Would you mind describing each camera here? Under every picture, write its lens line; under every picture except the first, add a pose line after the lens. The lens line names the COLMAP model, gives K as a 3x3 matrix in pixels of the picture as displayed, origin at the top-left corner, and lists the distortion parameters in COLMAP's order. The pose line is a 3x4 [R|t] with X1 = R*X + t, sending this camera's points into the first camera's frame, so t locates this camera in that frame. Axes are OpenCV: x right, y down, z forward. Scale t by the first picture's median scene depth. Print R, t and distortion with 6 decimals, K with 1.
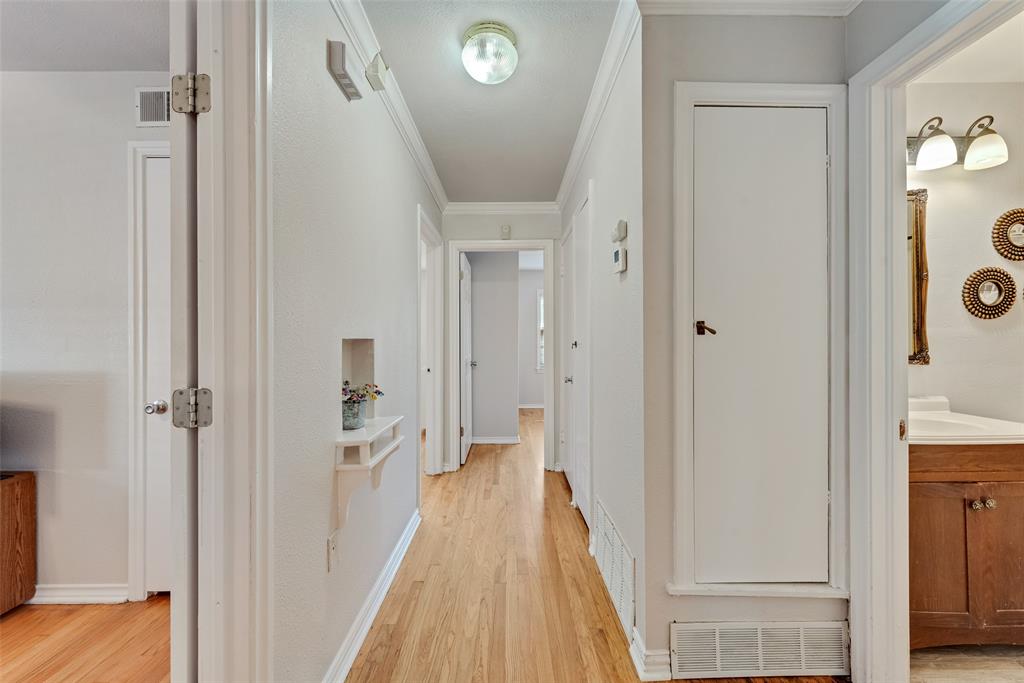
lens RADIAL K [[402.1, 0, 506.7], [0, 402.1, 340.9], [0, 0, 1]] dist [0.000696, 0.000053]
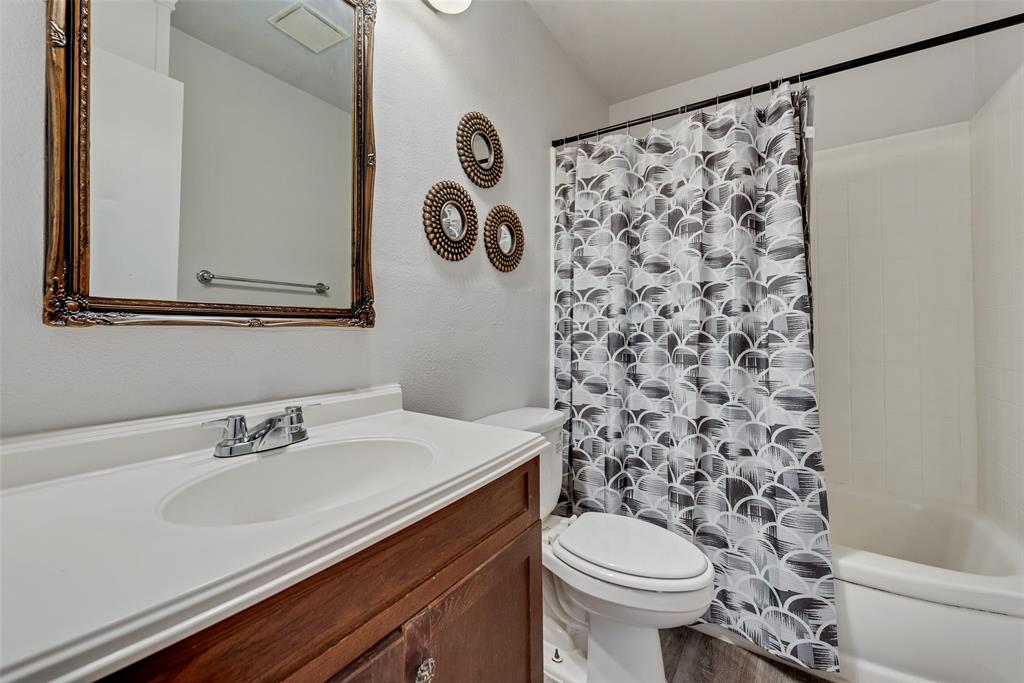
lens RADIAL K [[402.1, 0, 506.7], [0, 402.1, 340.9], [0, 0, 1]] dist [0.000696, 0.000053]
pose [[0.564866, -0.009309, 0.825130, 0.704513], [-0.015111, 0.999652, 0.021623, 0.062633], [-0.825045, -0.024683, 0.564528, 0.550585]]
